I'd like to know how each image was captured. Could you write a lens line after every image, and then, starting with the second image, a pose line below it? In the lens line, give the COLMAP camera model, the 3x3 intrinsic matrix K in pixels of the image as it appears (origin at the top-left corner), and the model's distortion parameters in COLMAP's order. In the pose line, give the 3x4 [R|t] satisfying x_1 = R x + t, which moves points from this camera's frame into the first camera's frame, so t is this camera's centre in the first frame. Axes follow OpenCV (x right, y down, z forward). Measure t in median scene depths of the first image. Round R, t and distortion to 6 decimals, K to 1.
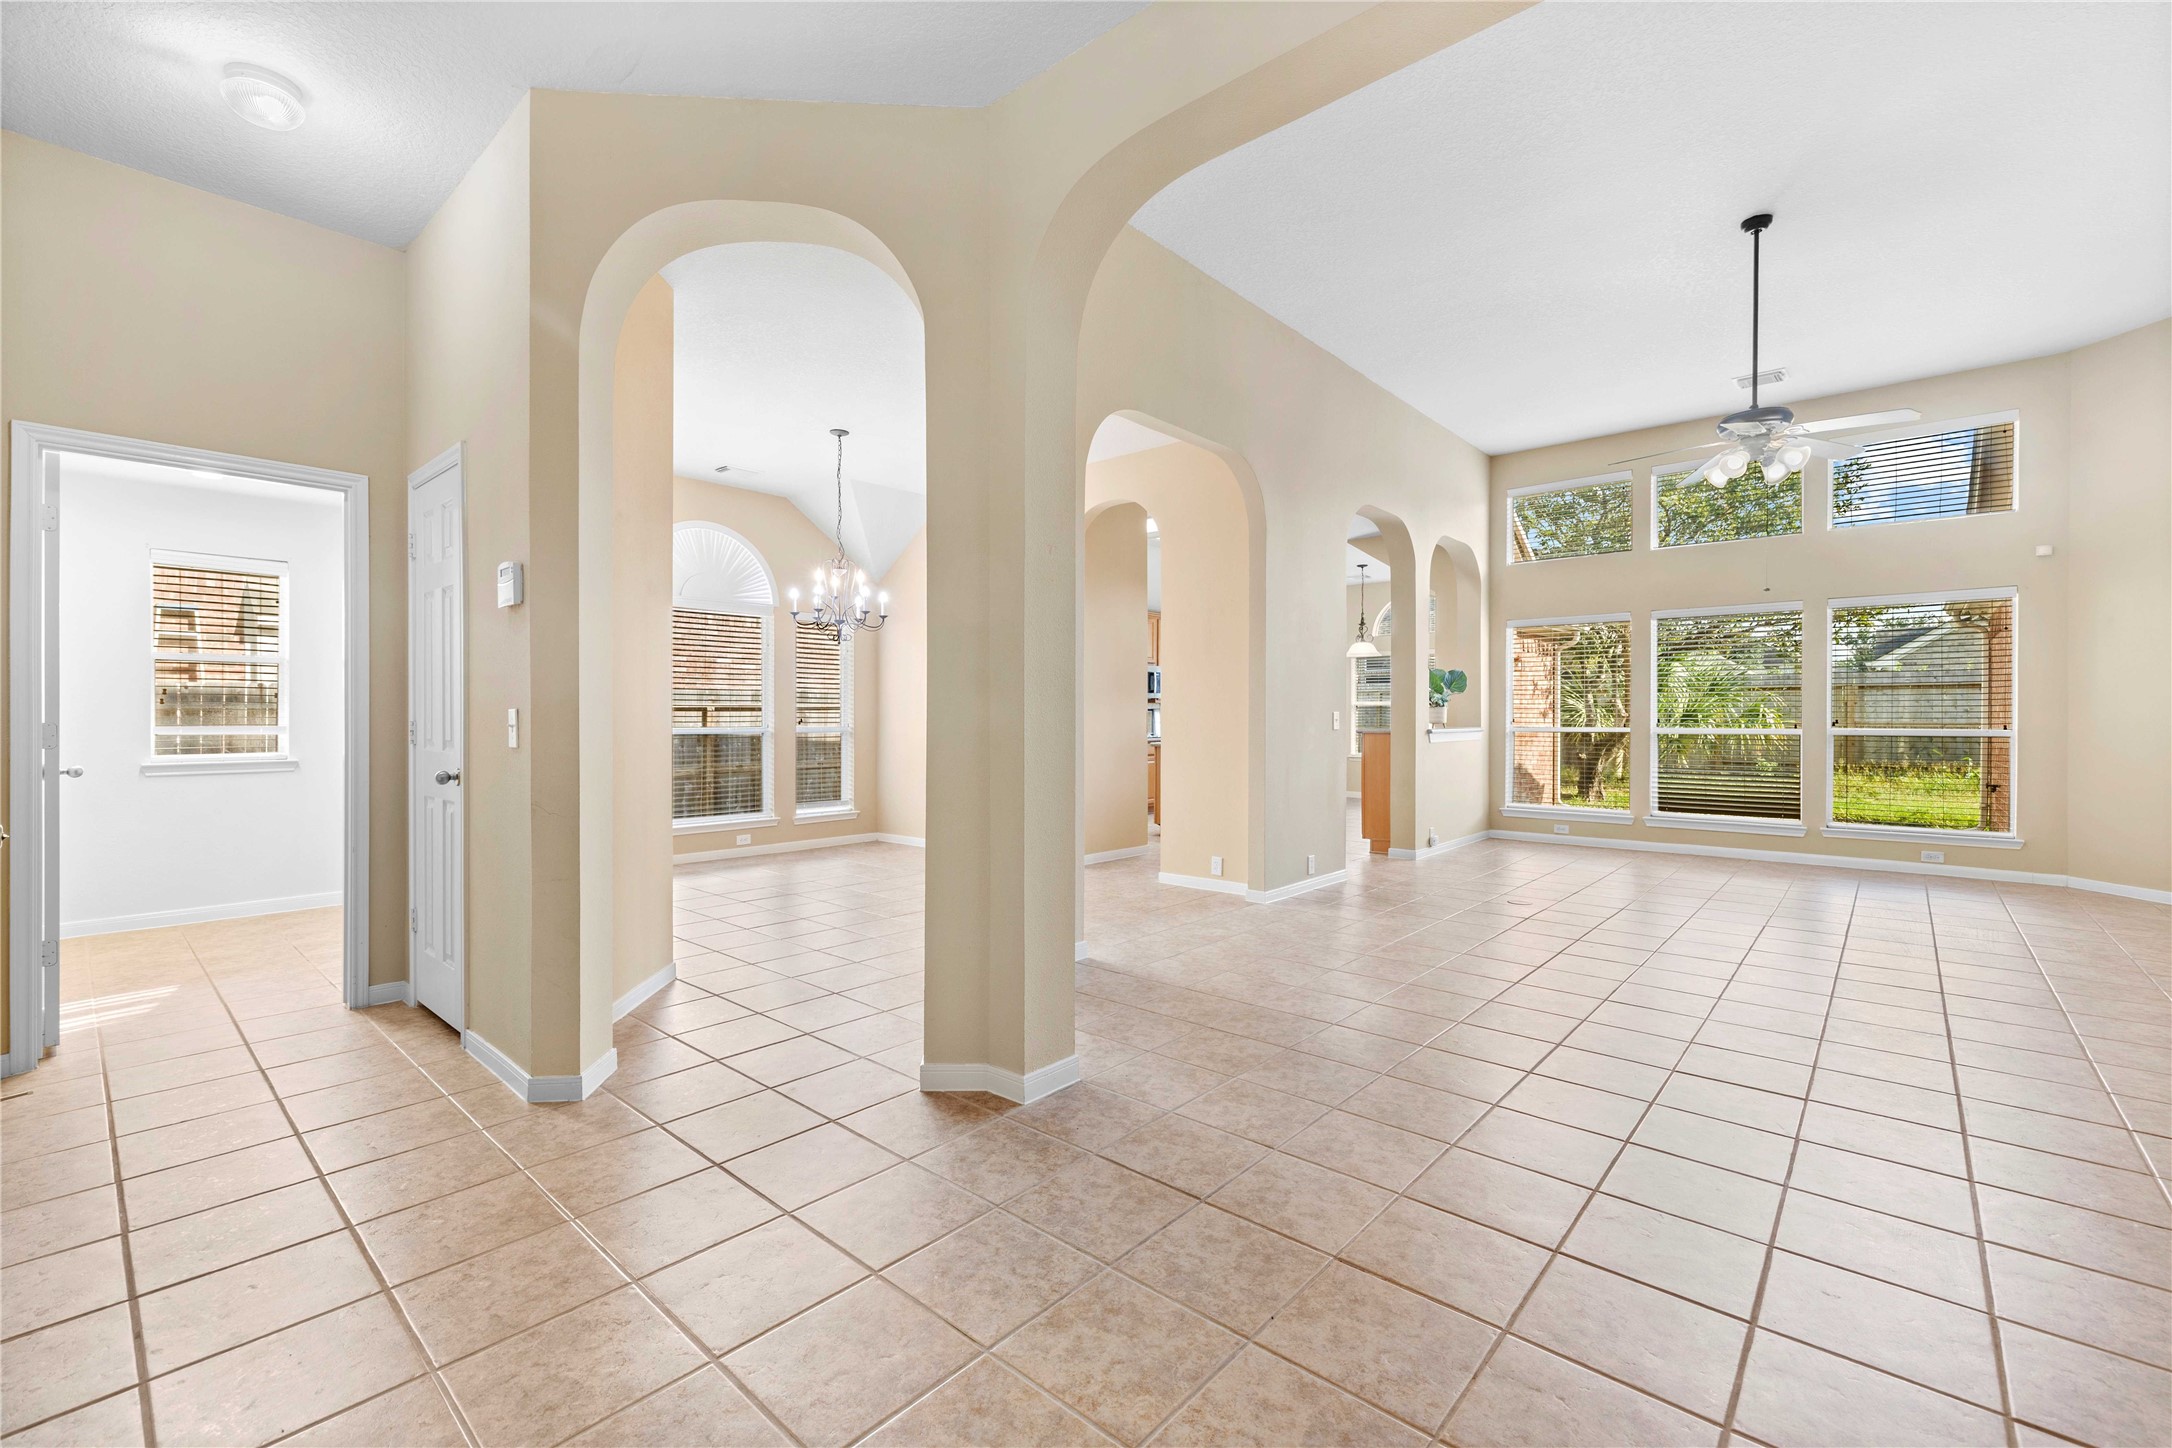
lens RADIAL K [[918.2, 0, 1087.9], [0, 918.2, 713.8], [0, 0, 1]] dist [0.005878, 0.000865]
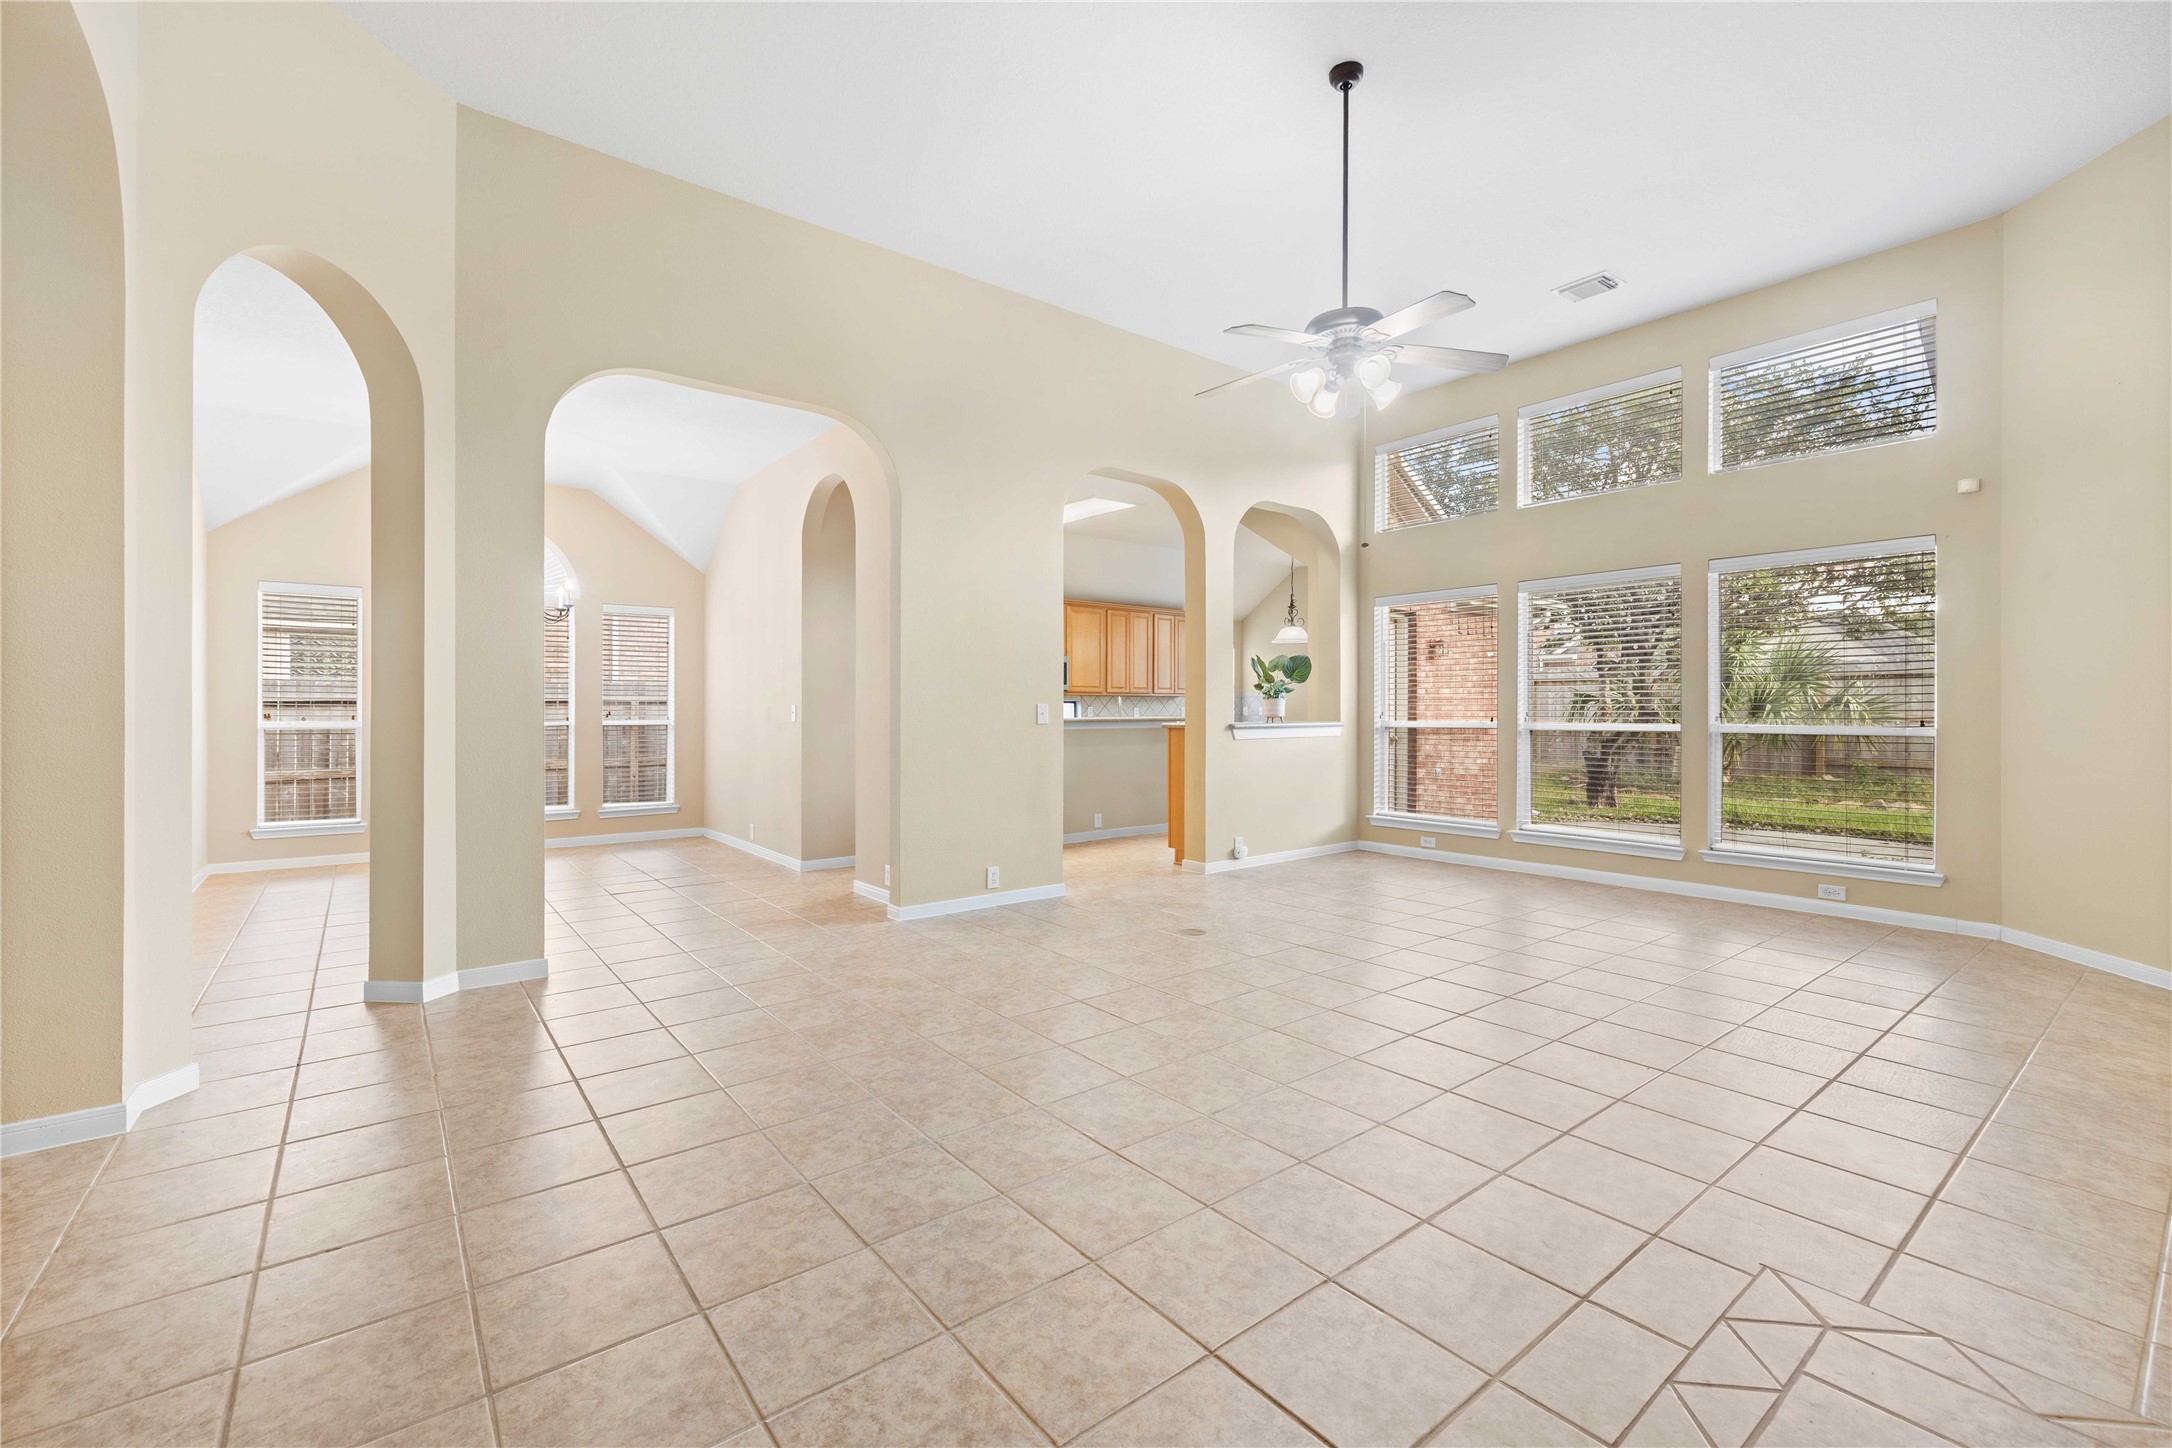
lens RADIAL K [[918.2, 0, 1087.0], [0, 918.2, 711.8], [0, 0, 1]] dist [0.005878, 0.000865]
pose [[0.982995, 0.000331, -0.183634, 0.356965], [0.000947, 0.999976, 0.006870, -0.001211], [0.183631, -0.006927, 0.982971, 0.106429]]
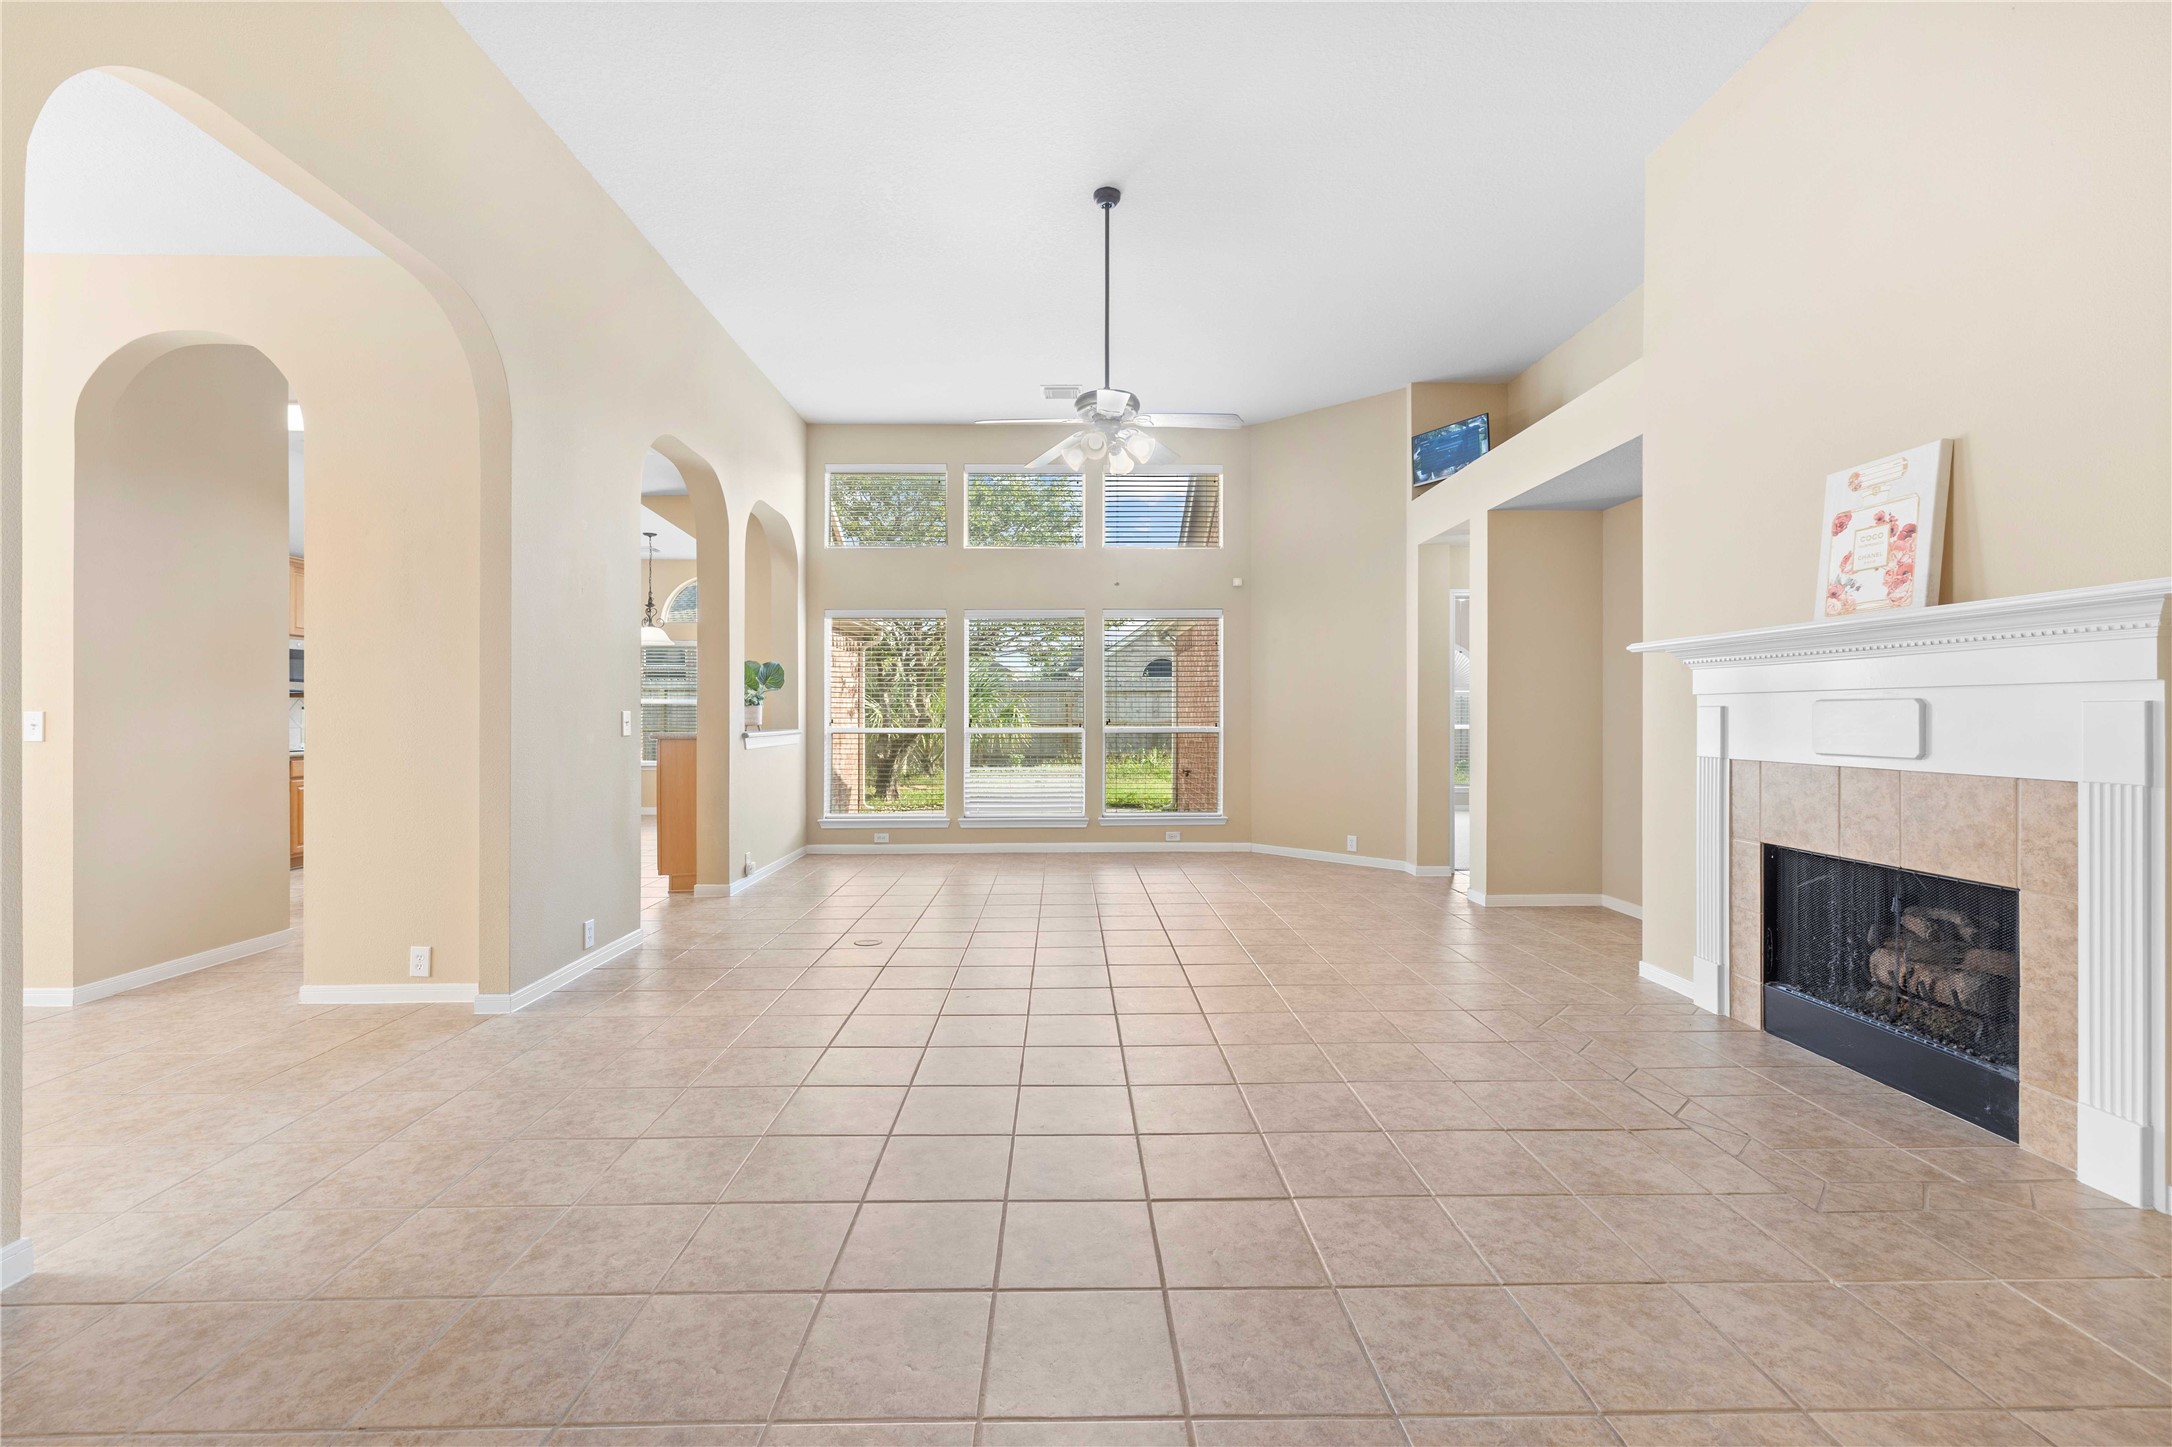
lens RADIAL K [[918.2, 0, 1083.0], [0, 918.2, 715.6], [0, 0, 1]] dist [0.005878, 0.000865]
pose [[0.736261, -0.001740, 0.676695, 0.035834], [0.000442, 0.999998, 0.002091, -0.000409], [-0.676697, -0.001241, 0.736260, 0.175220]]
